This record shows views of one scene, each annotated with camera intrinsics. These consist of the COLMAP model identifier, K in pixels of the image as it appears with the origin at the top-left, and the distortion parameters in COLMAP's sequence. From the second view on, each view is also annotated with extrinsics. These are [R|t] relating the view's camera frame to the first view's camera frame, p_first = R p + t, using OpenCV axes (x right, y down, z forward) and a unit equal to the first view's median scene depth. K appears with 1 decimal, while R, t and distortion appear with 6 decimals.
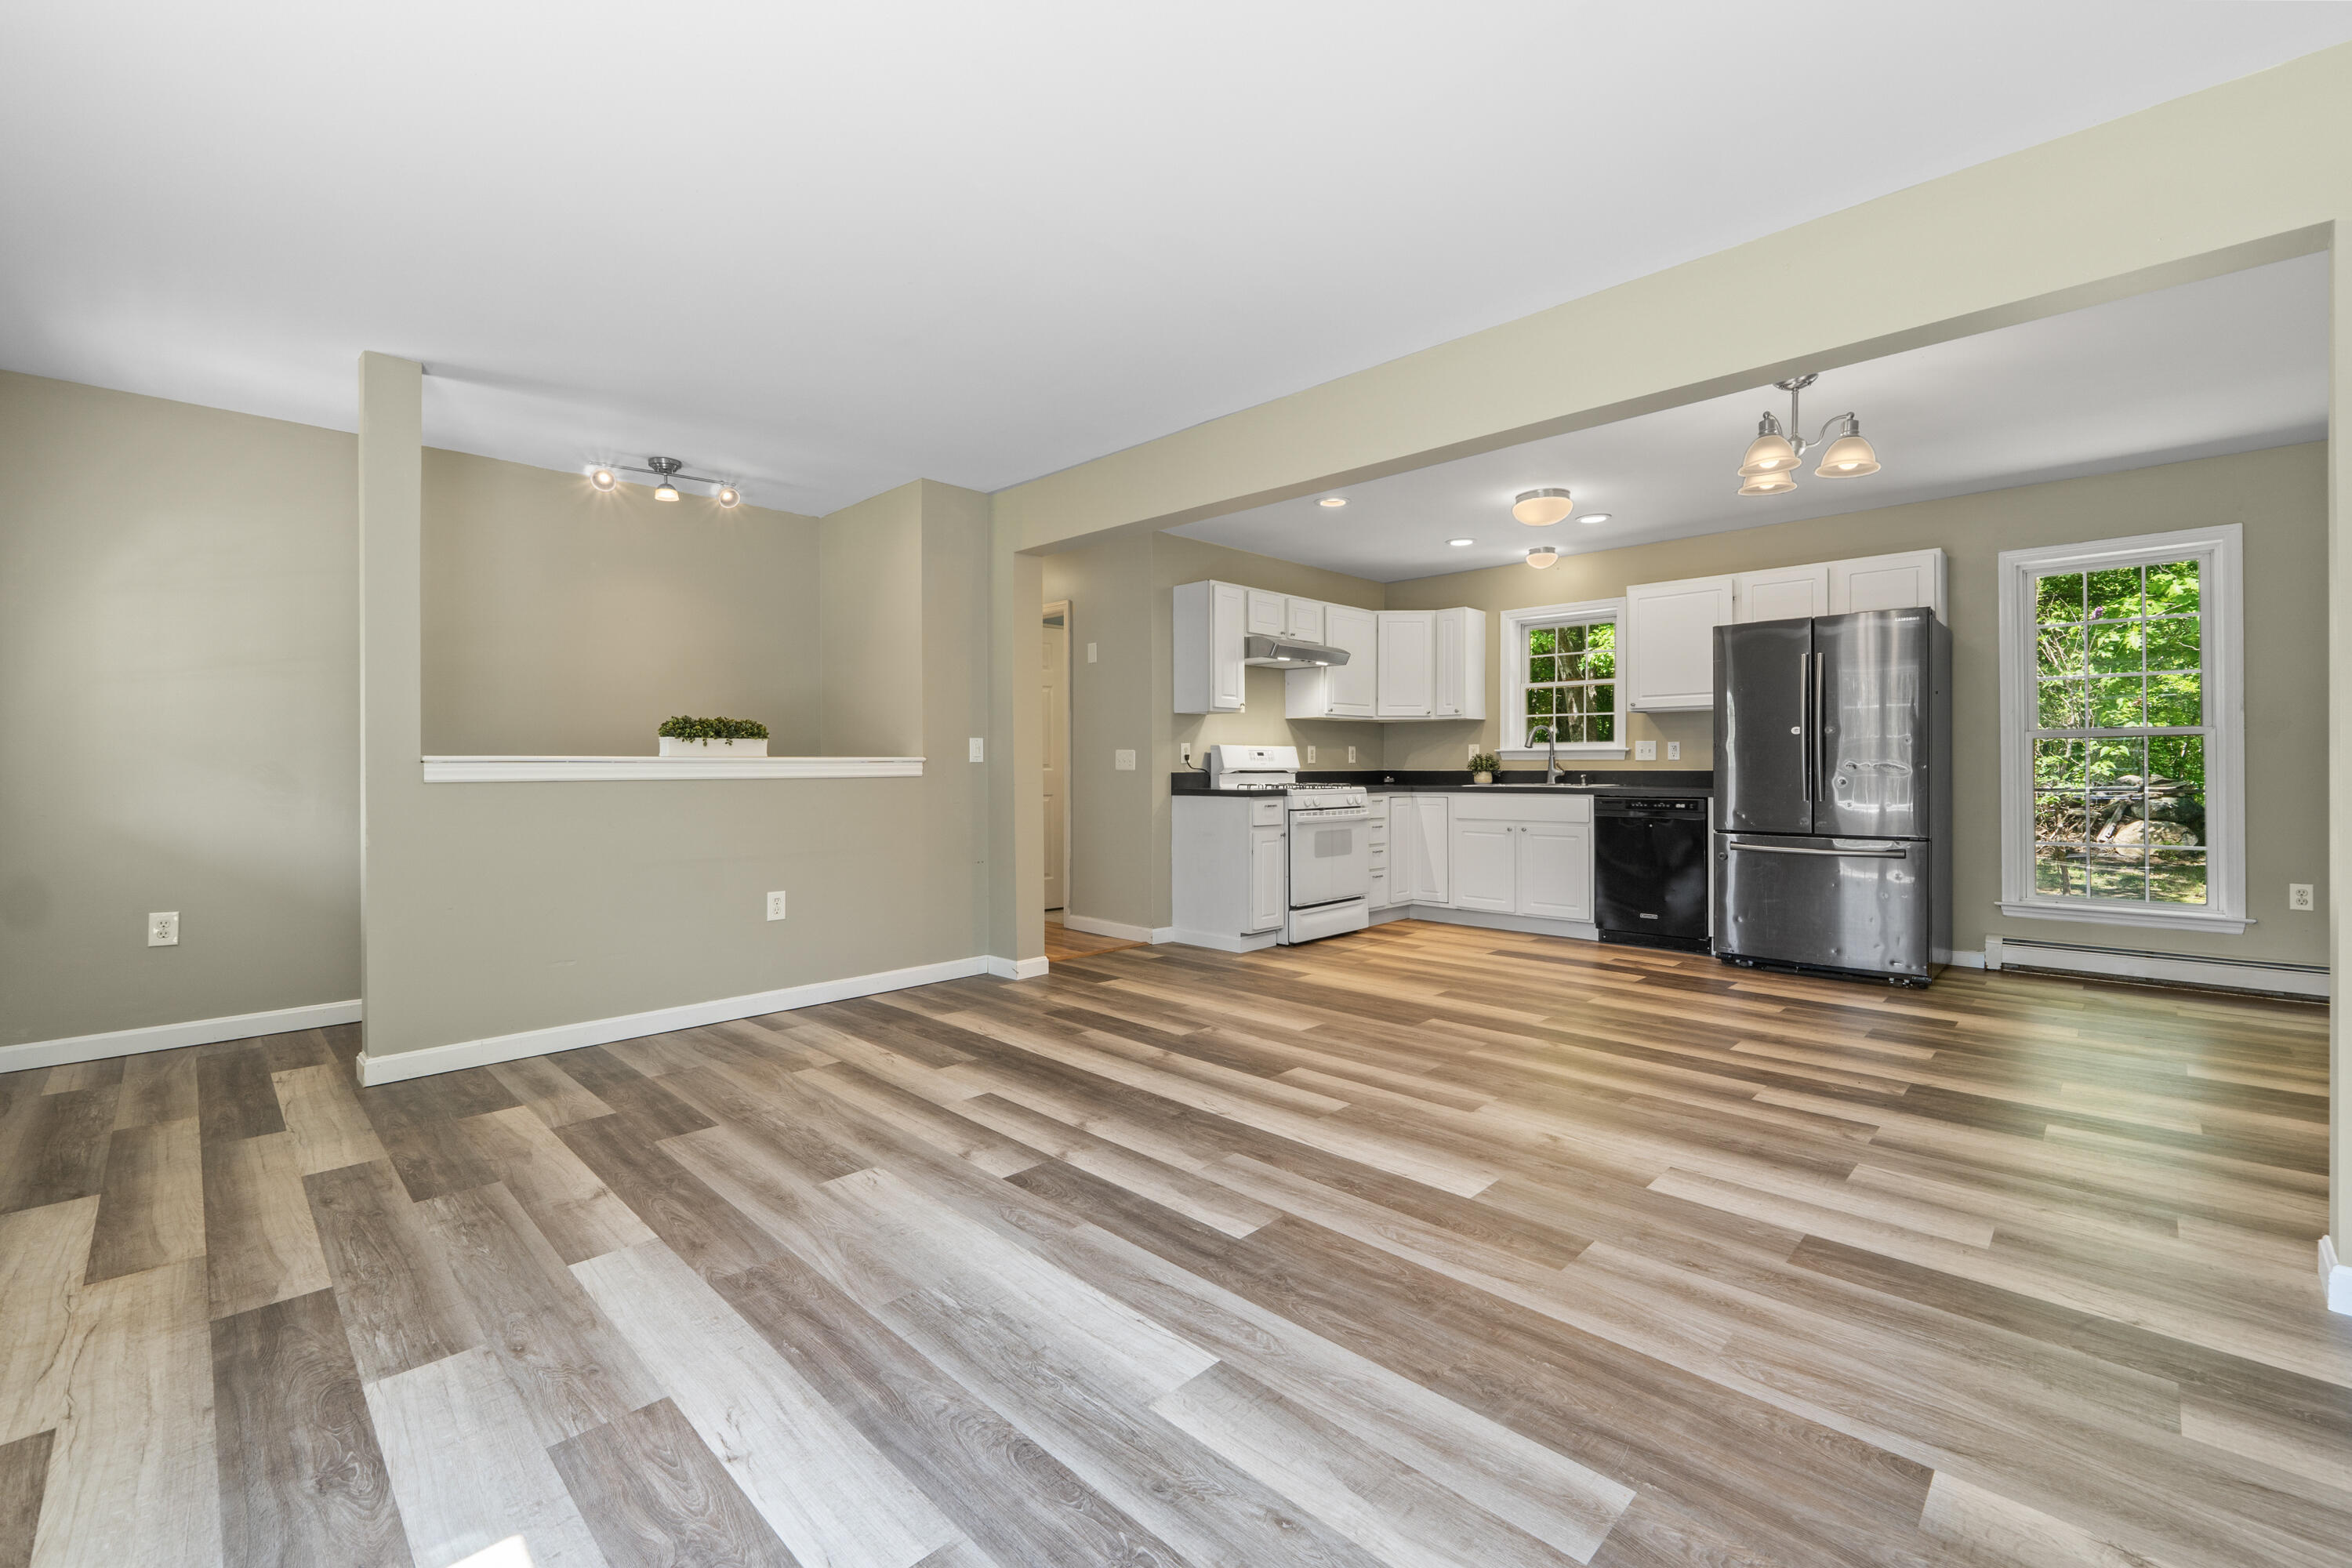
lens RADIAL K [[986.4, 0, 1174.8], [0, 986.4, 764.9], [0, 0, 1]] dist [-0.002381, -0.000666]
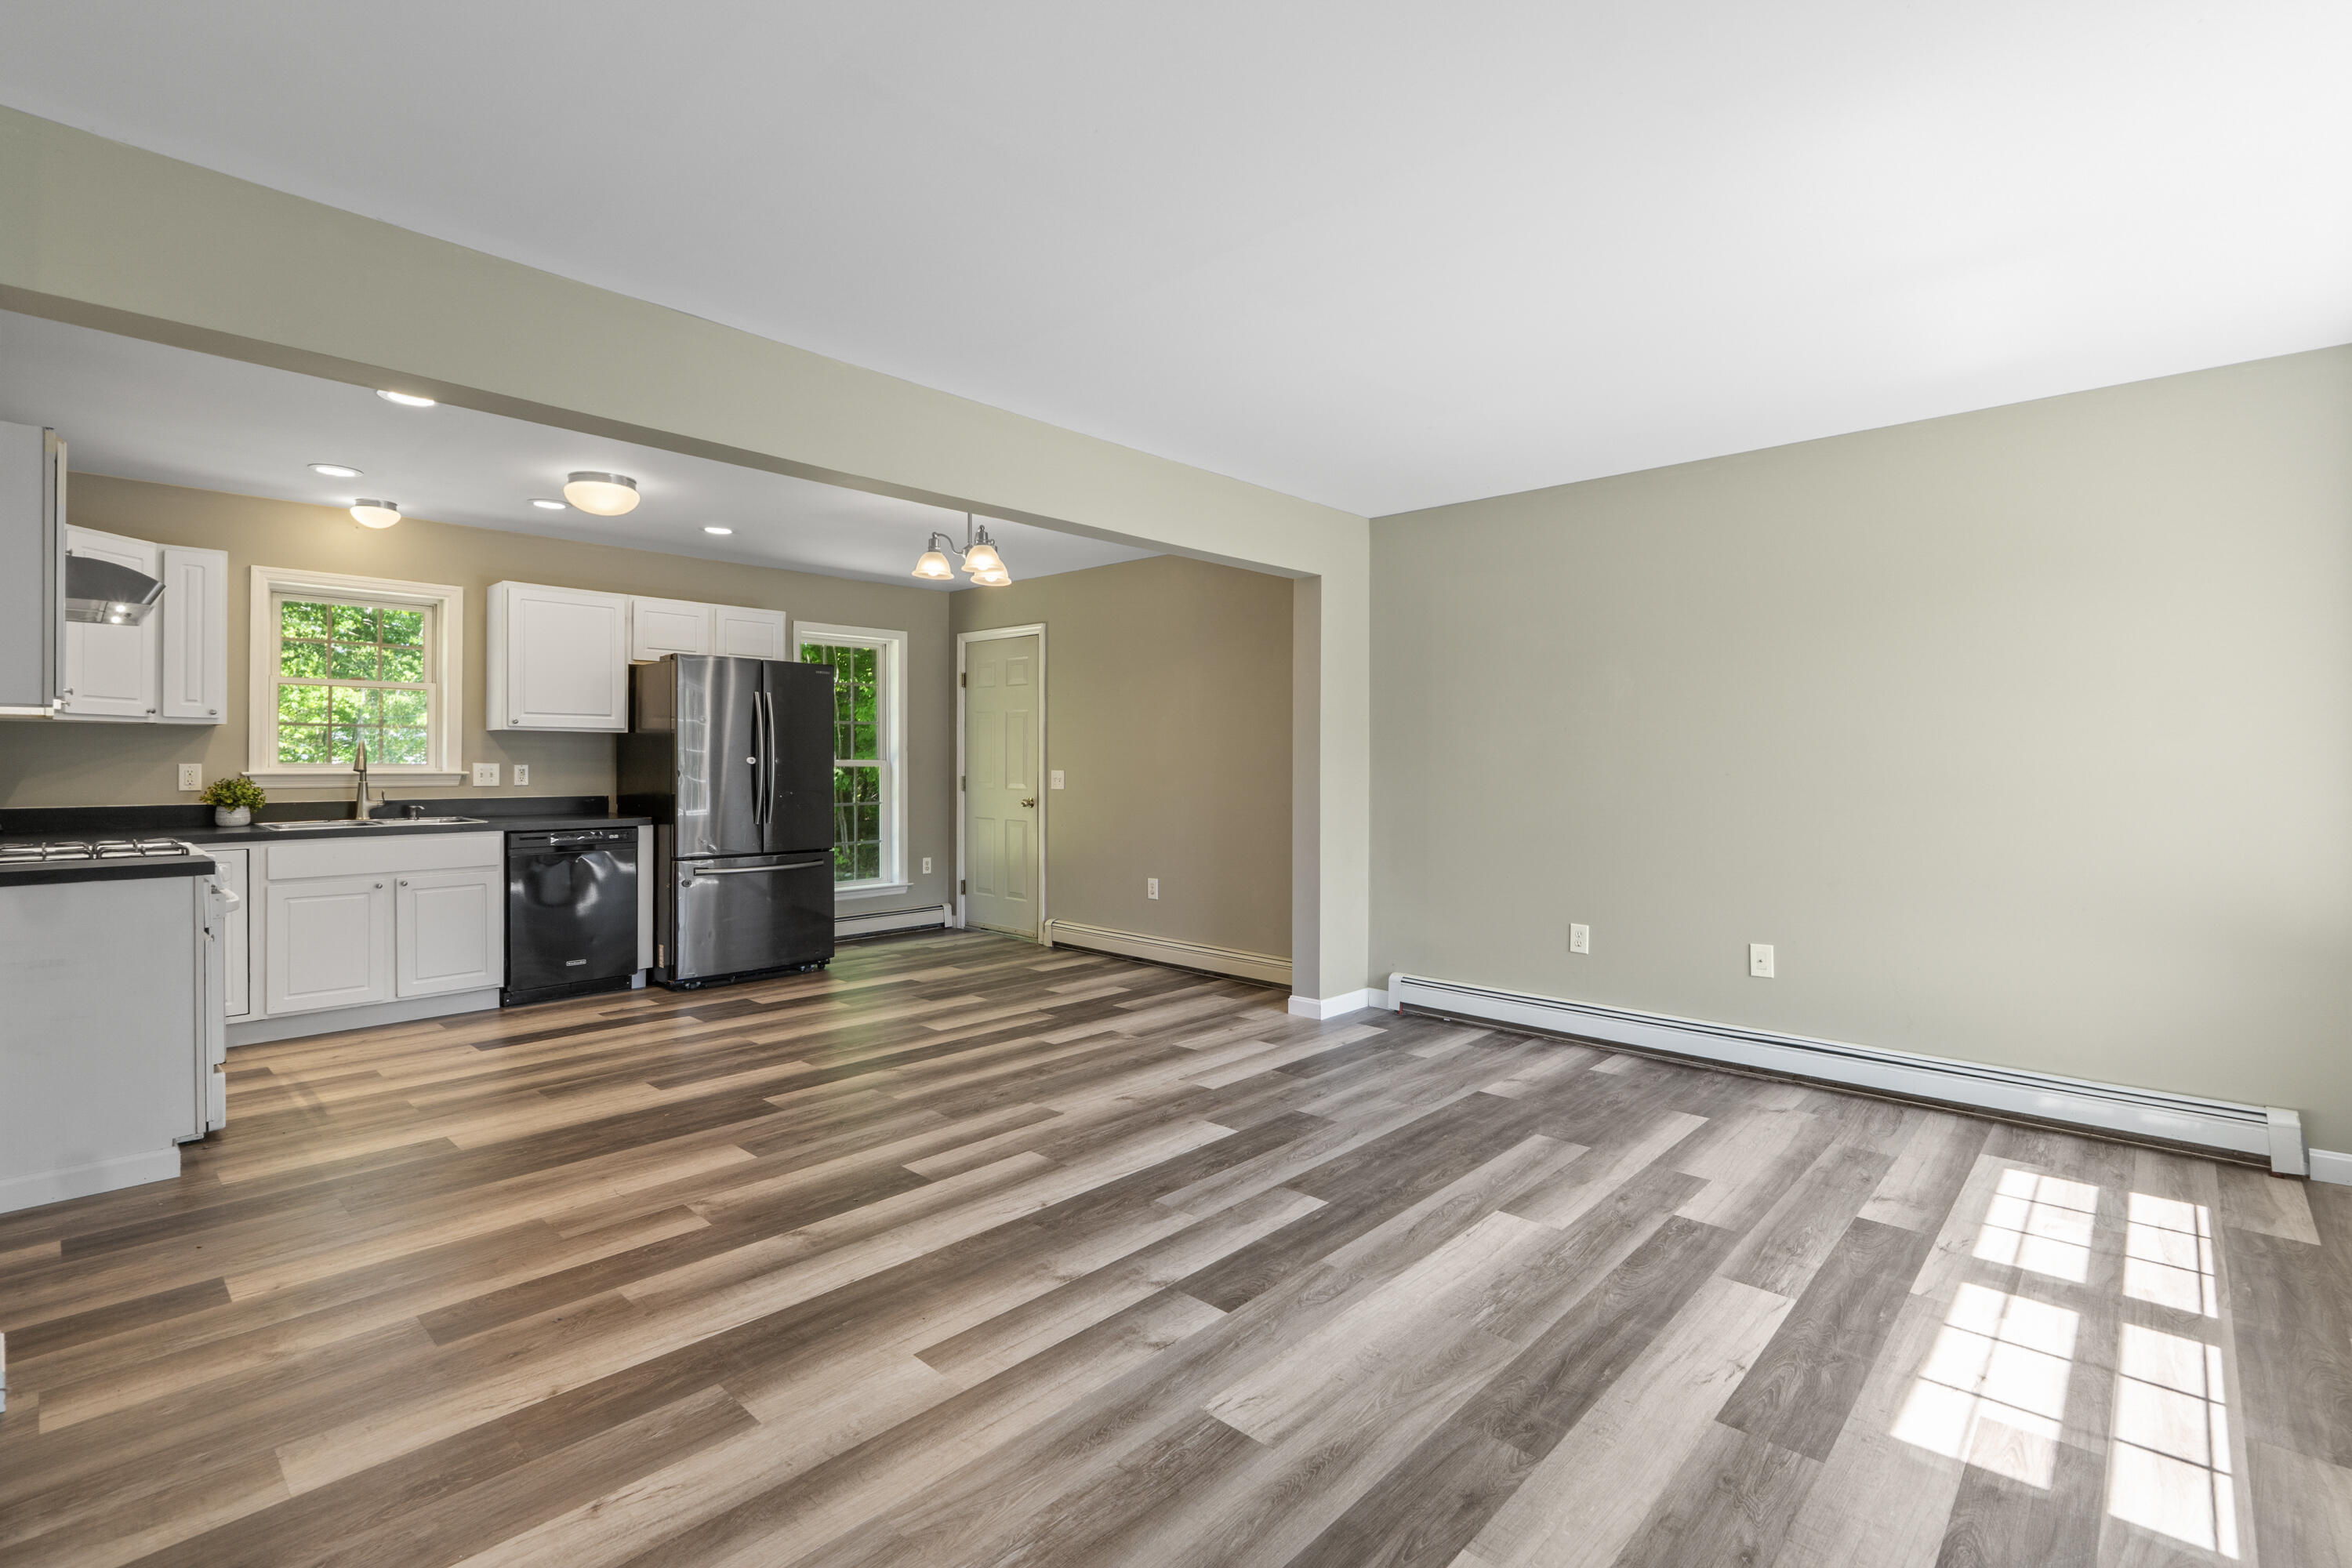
lens RADIAL K [[1071.9, 0, 1173.9], [0, 1071.9, 766.6], [0, 0, 1]] dist [-0.005015, -0.000725]
pose [[-0.027070, -0.002184, 0.999631, -0.883307], [-0.002222, 0.999995, 0.002125, -0.048093], [-0.999631, -0.002163, -0.027075, 0.855452]]
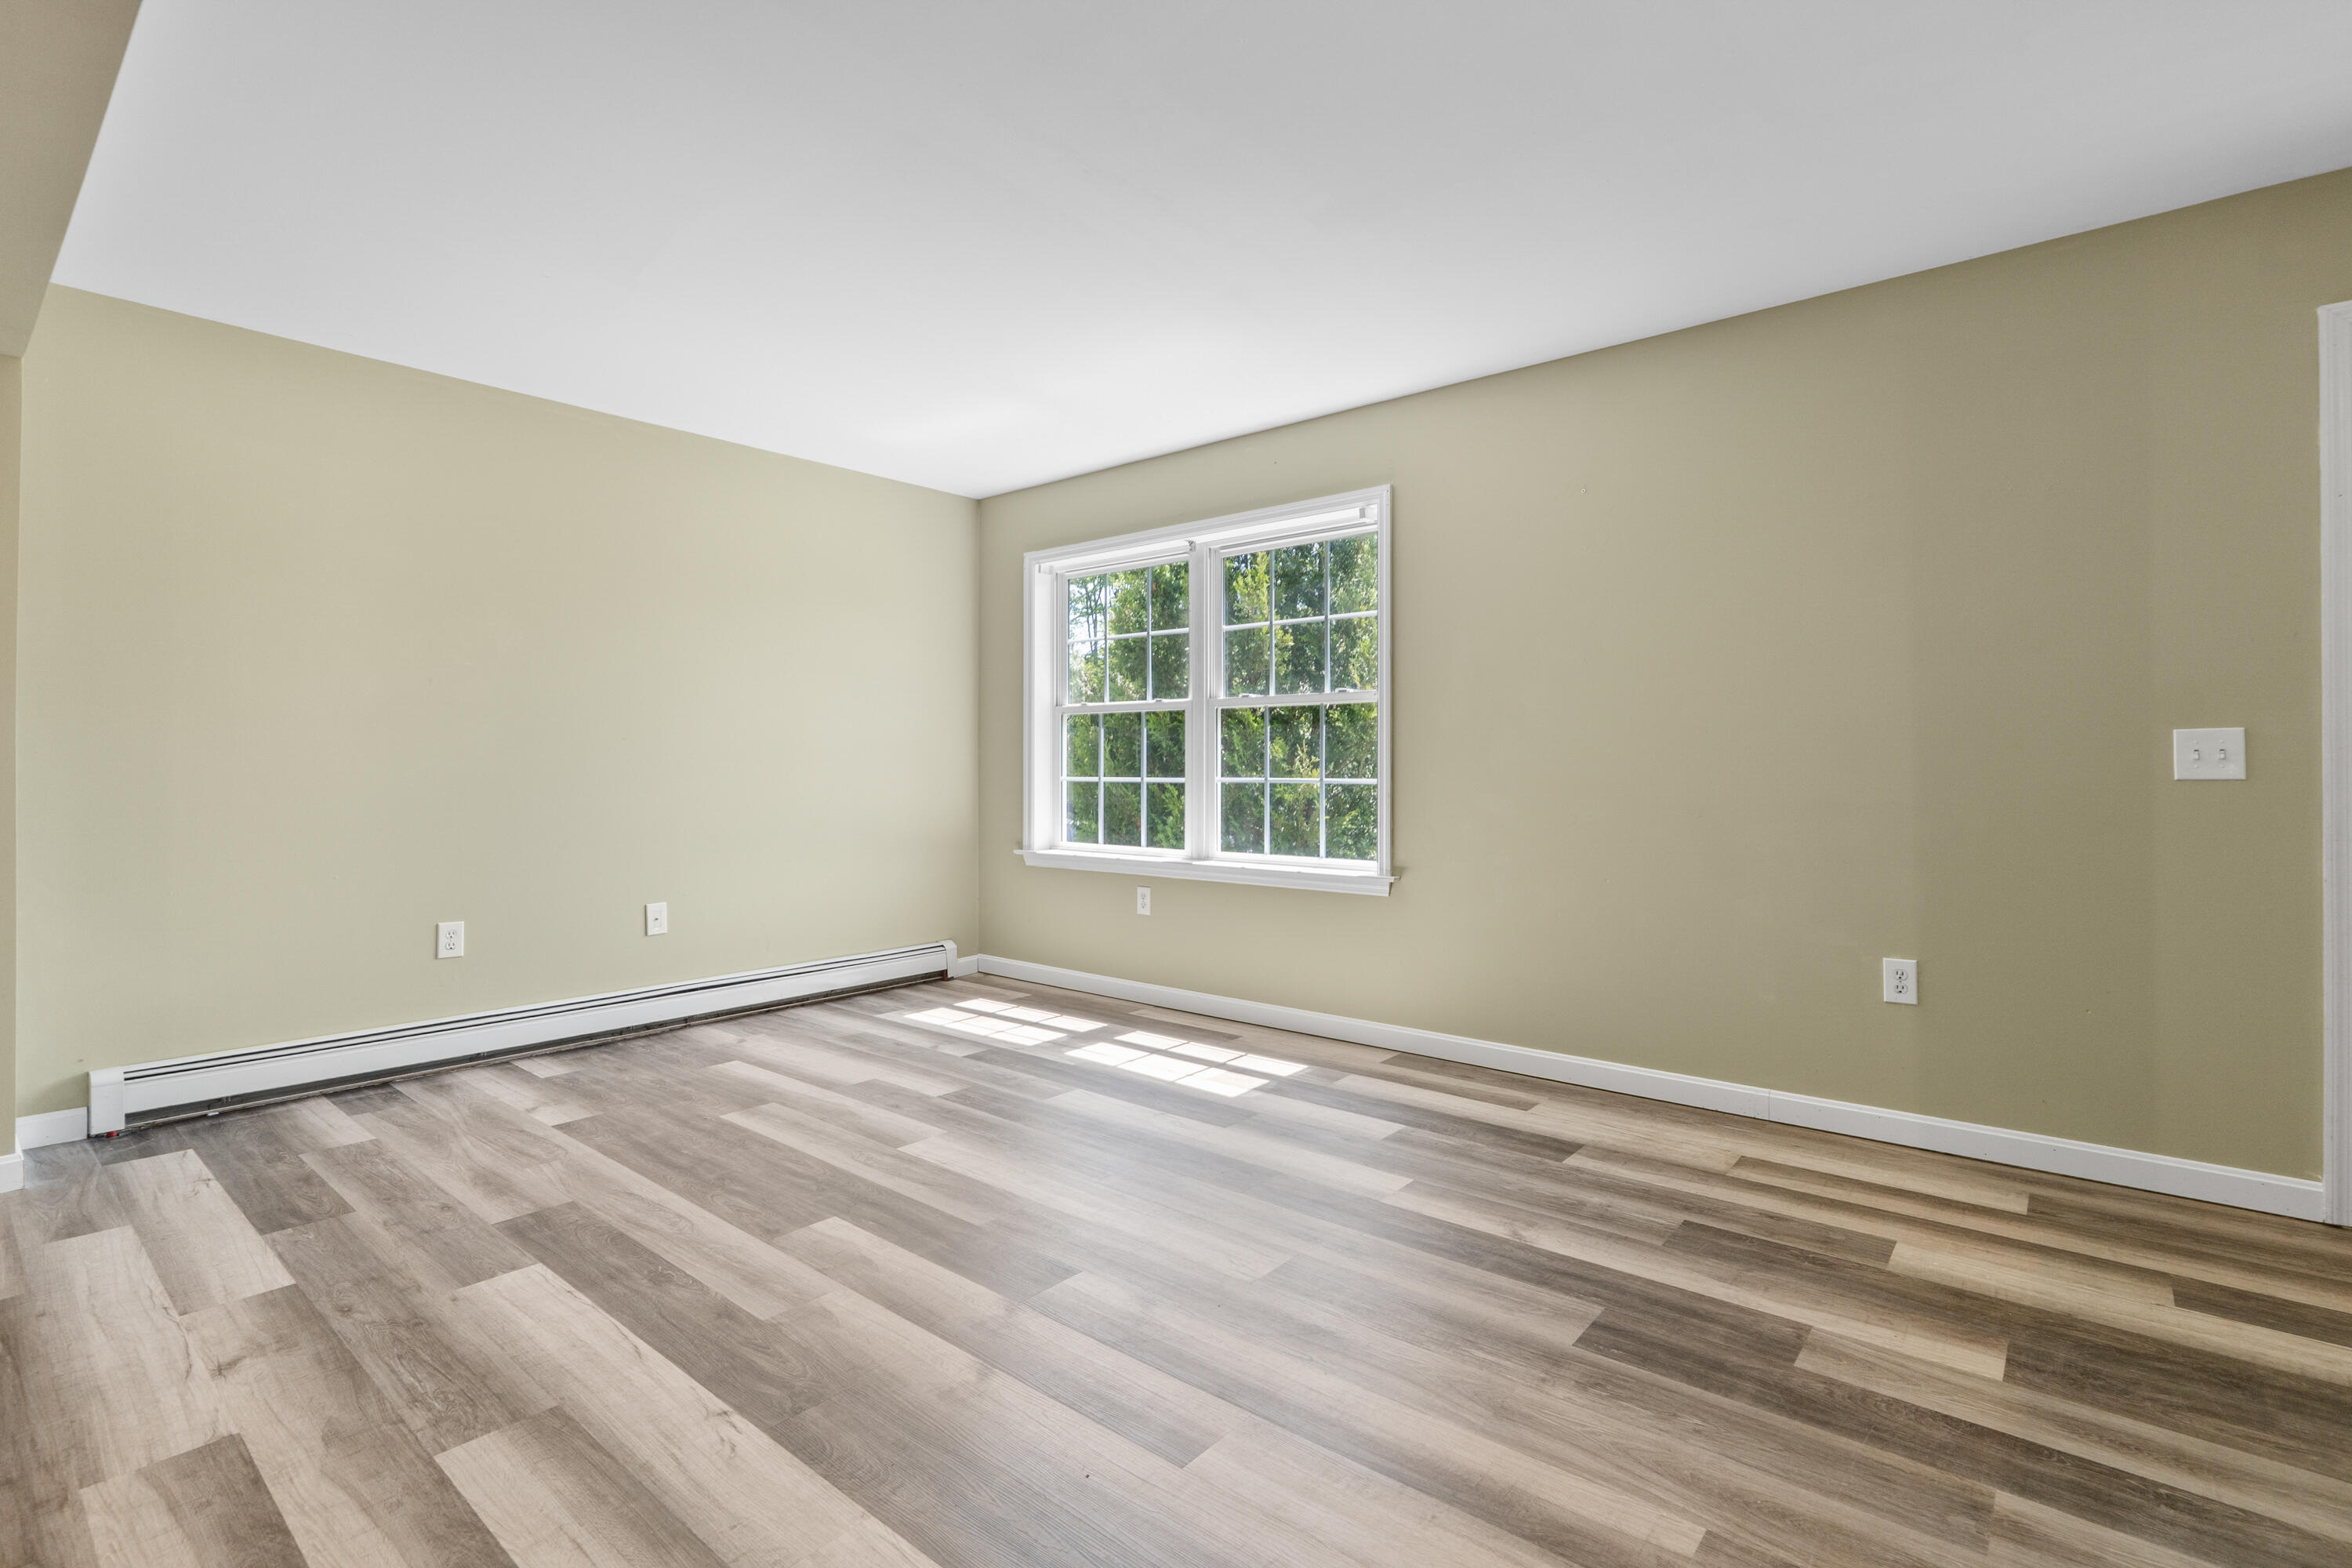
lens RADIAL K [[1081.8, 0, 1176.9], [0, 1081.8, 758.5], [0, 0, 1]] dist [-0.005287, -0.000356]
pose [[-0.996934, 0.003562, -0.078164, -0.147136], [0.004054, 0.999973, -0.006148, -0.001997], [0.078140, -0.006446, -0.996922, 1.519784]]
